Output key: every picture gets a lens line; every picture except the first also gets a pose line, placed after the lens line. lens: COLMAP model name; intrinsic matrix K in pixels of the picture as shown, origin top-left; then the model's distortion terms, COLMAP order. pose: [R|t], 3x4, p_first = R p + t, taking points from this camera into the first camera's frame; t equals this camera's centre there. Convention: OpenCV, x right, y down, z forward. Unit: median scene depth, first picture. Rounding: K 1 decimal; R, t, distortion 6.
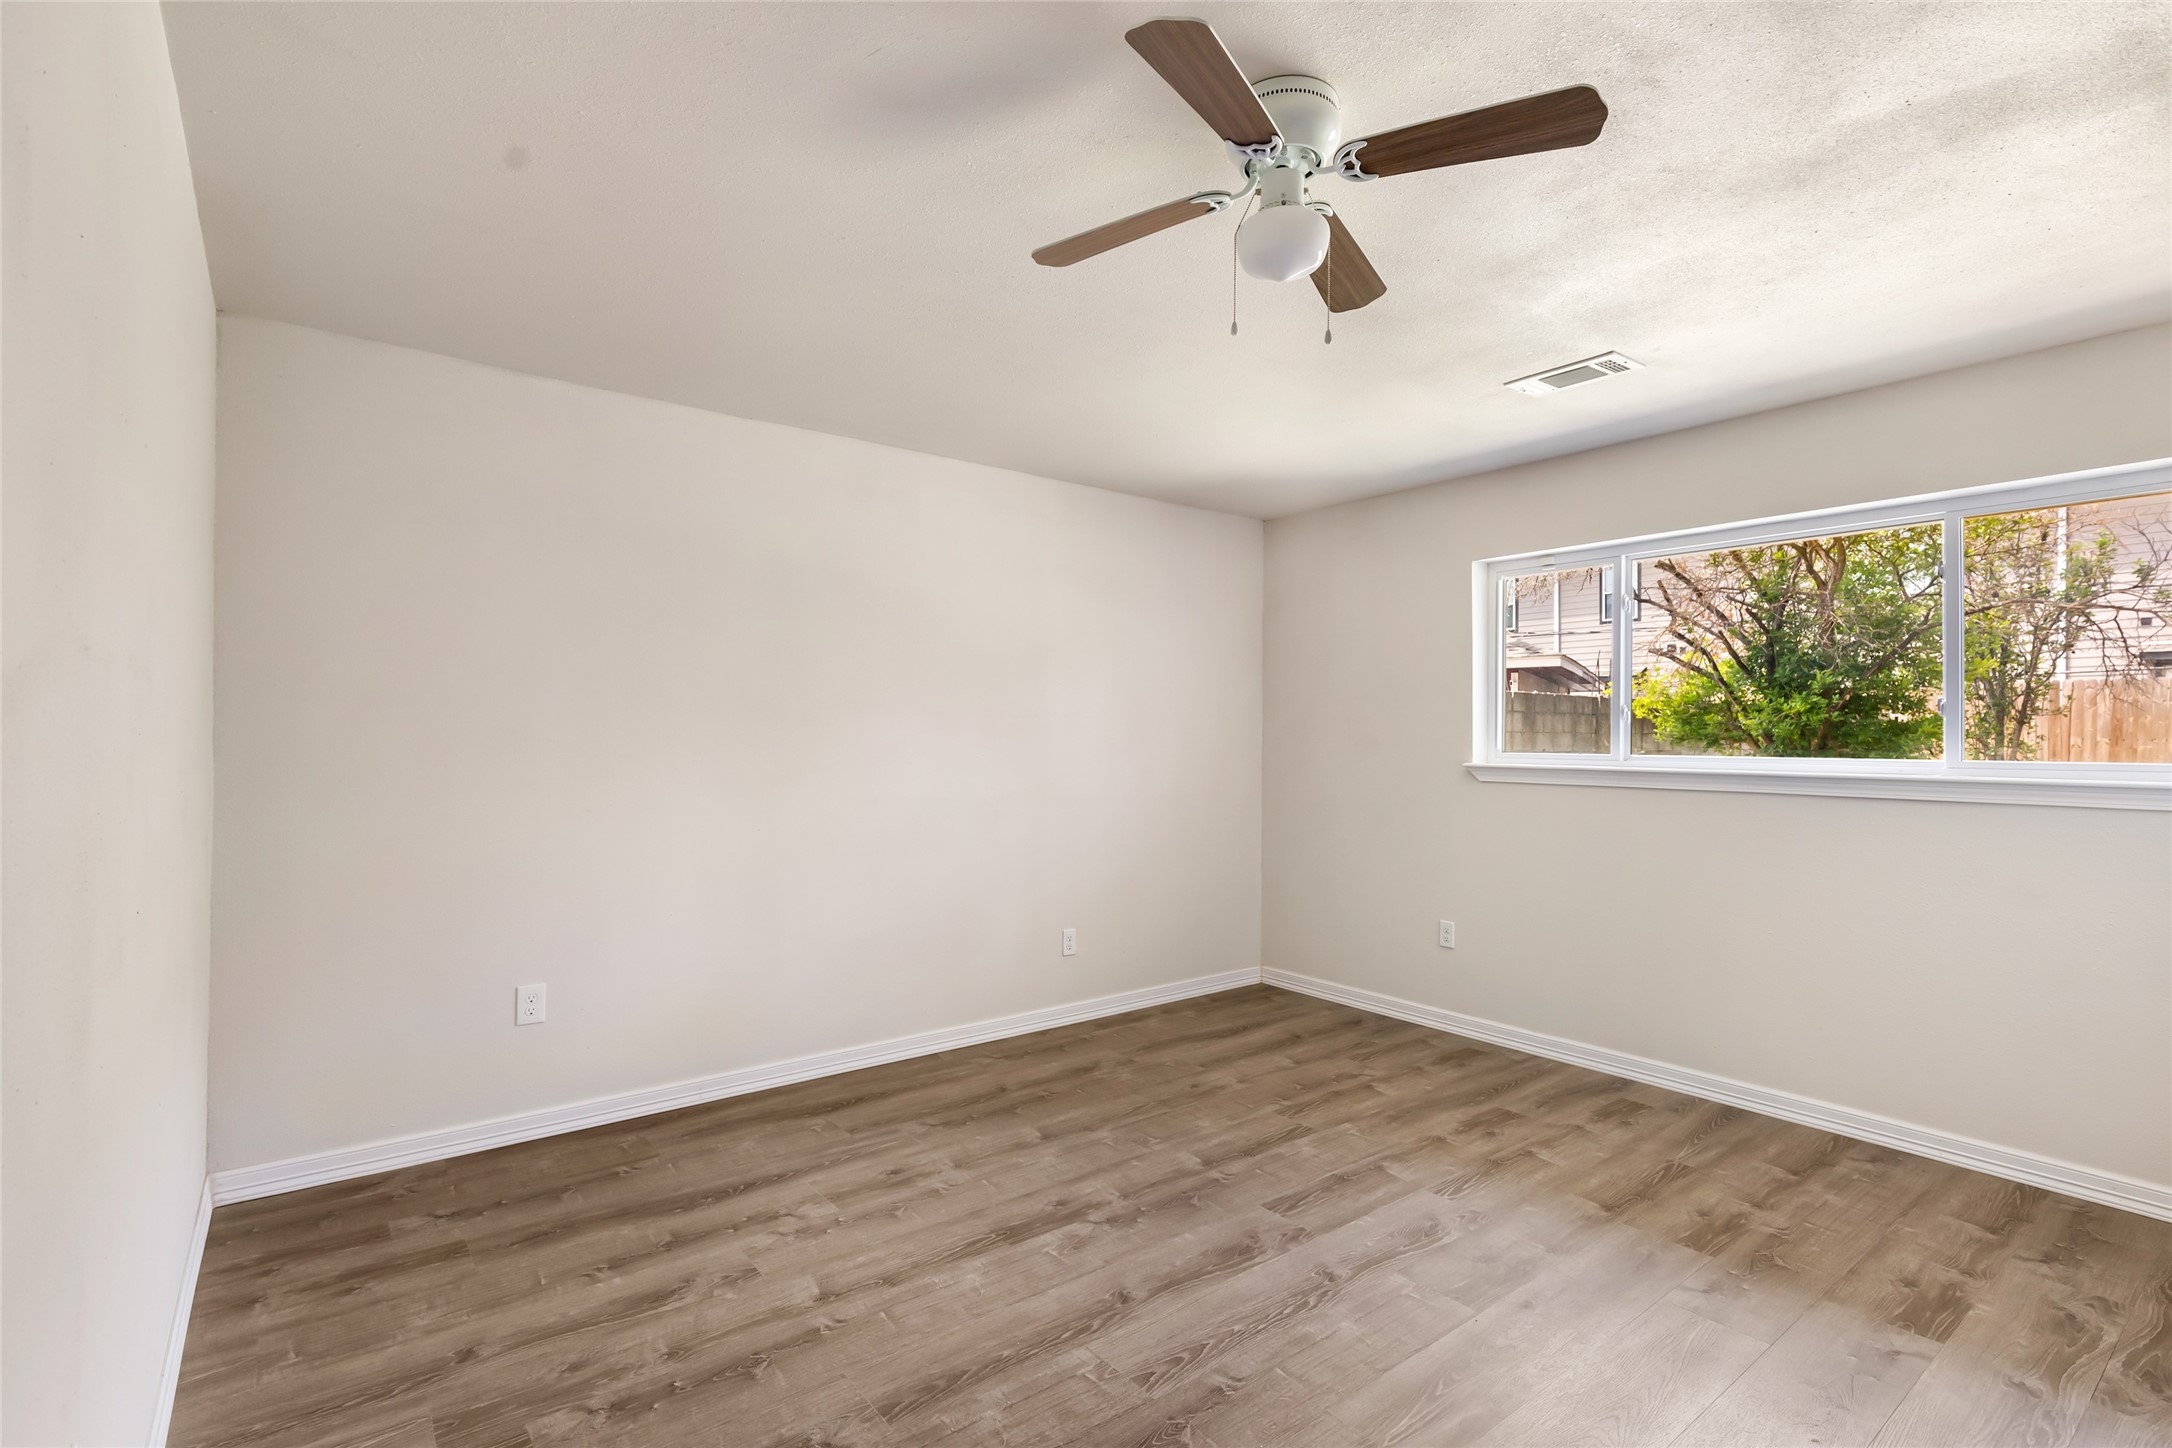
lens RADIAL K [[994.9, 0, 1087.5], [0, 994.9, 762.6], [0, 0, 1]] dist [0.011147, 0.000783]
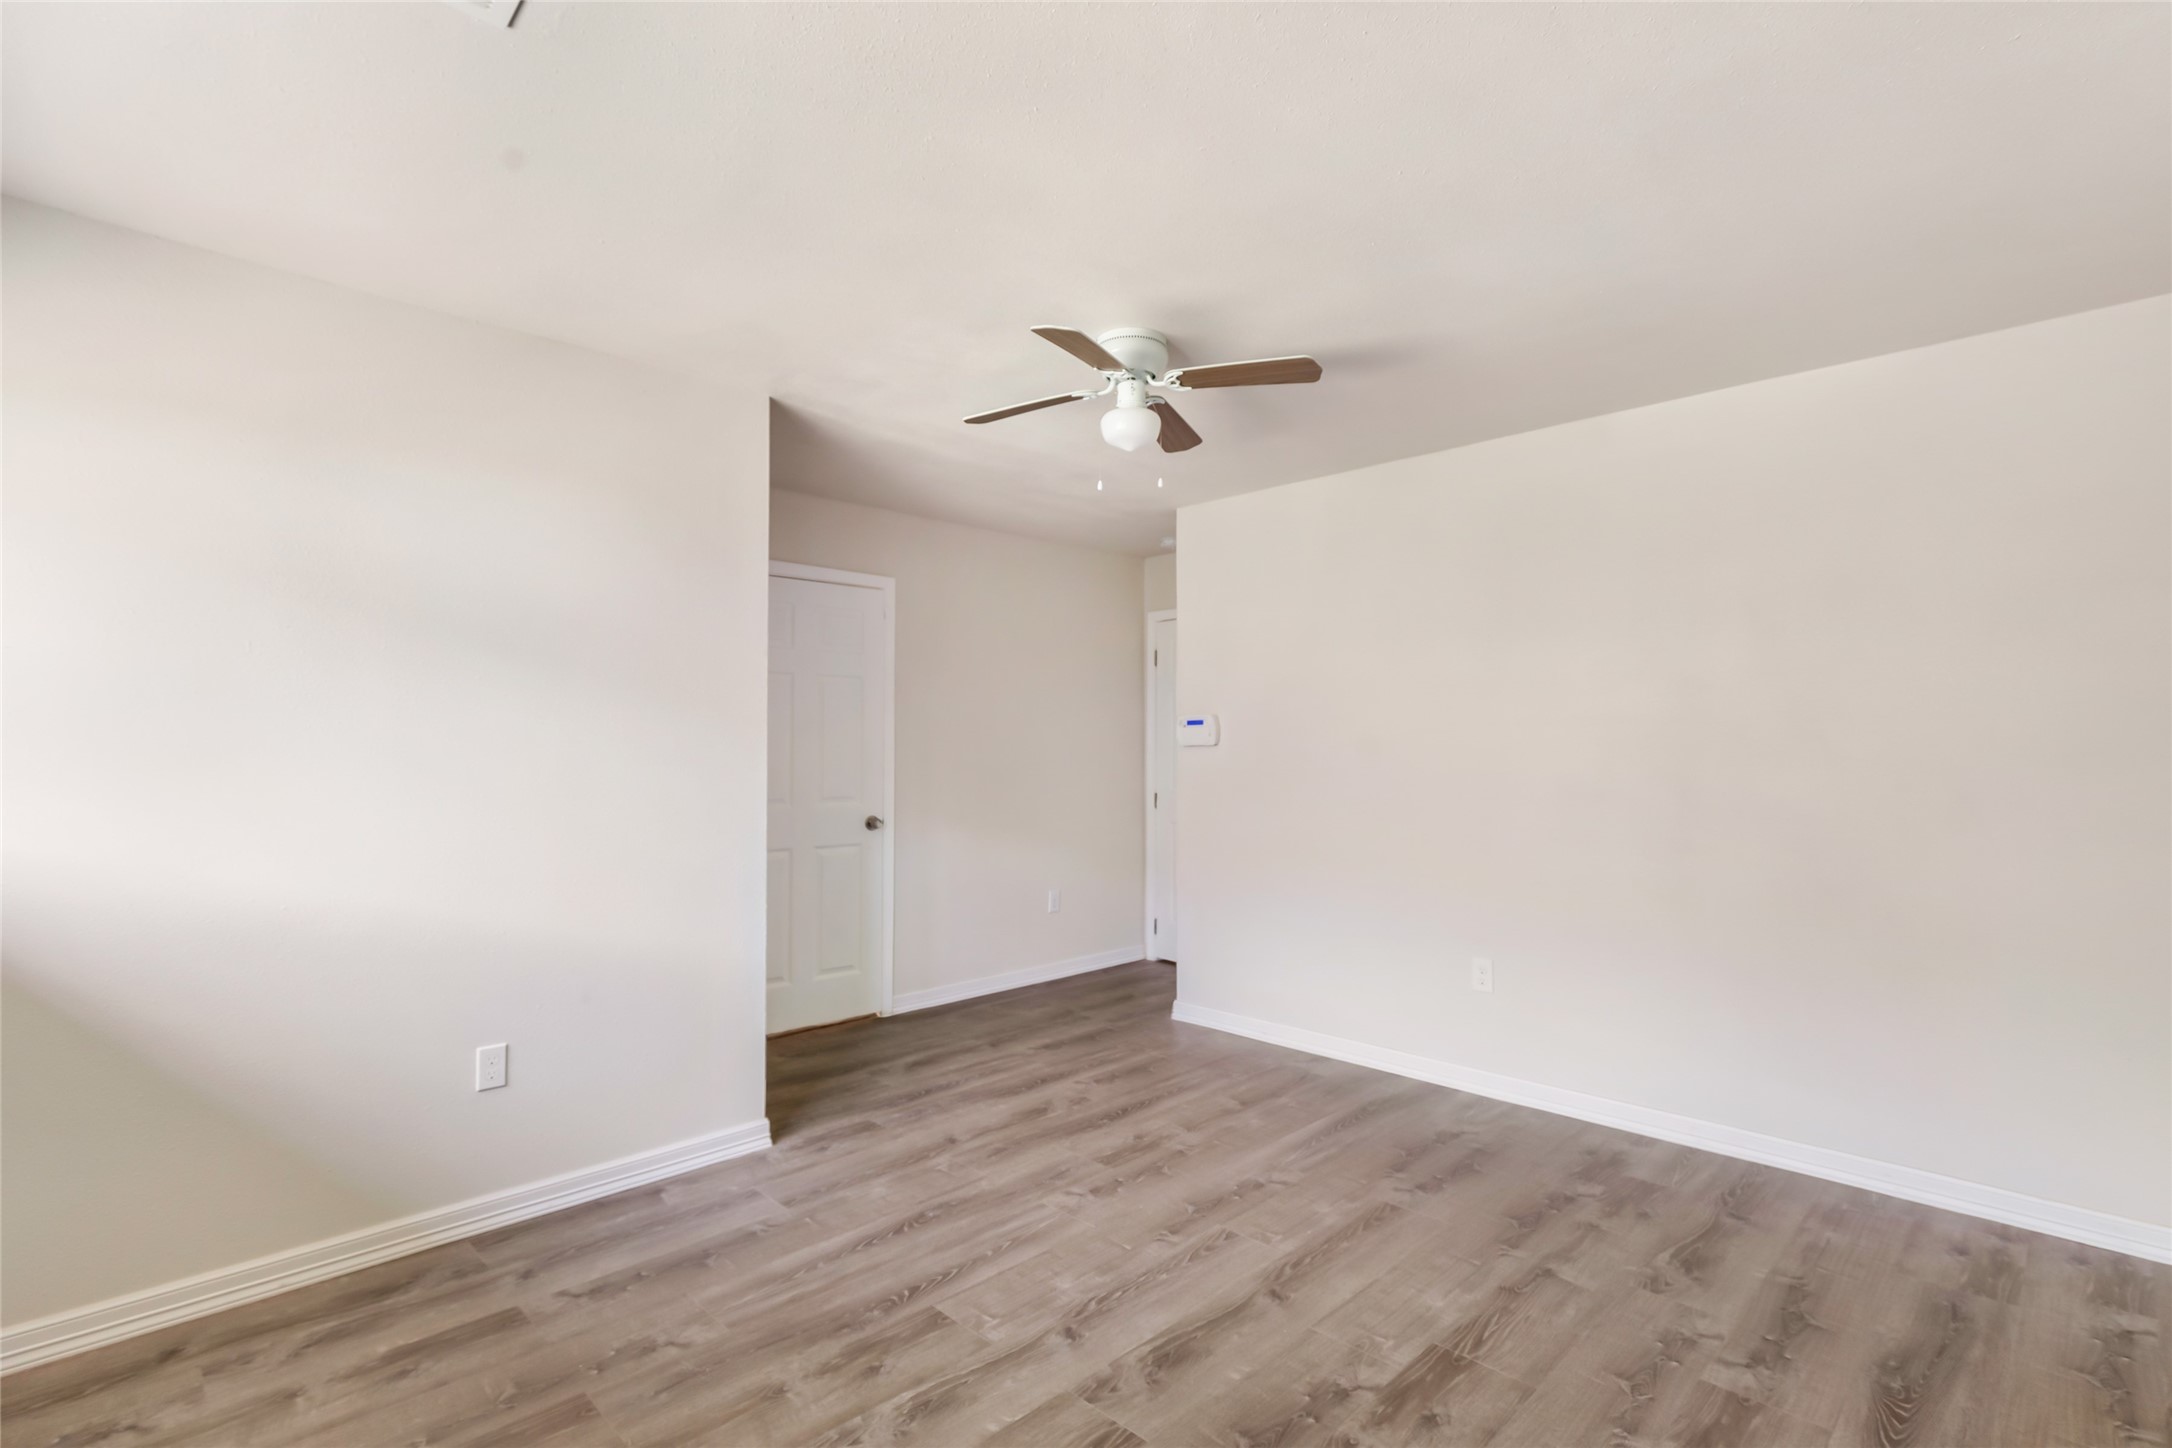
lens RADIAL K [[994.9, 0, 1087.5], [0, 994.9, 762.6], [0, 0, 1]] dist [0.011147, 0.000783]
pose [[-0.992462, -0.002919, -0.122521, 0.347032], [-0.007158, 0.999390, 0.034168, -0.039979], [0.122347, 0.034787, -0.991878, 1.934448]]
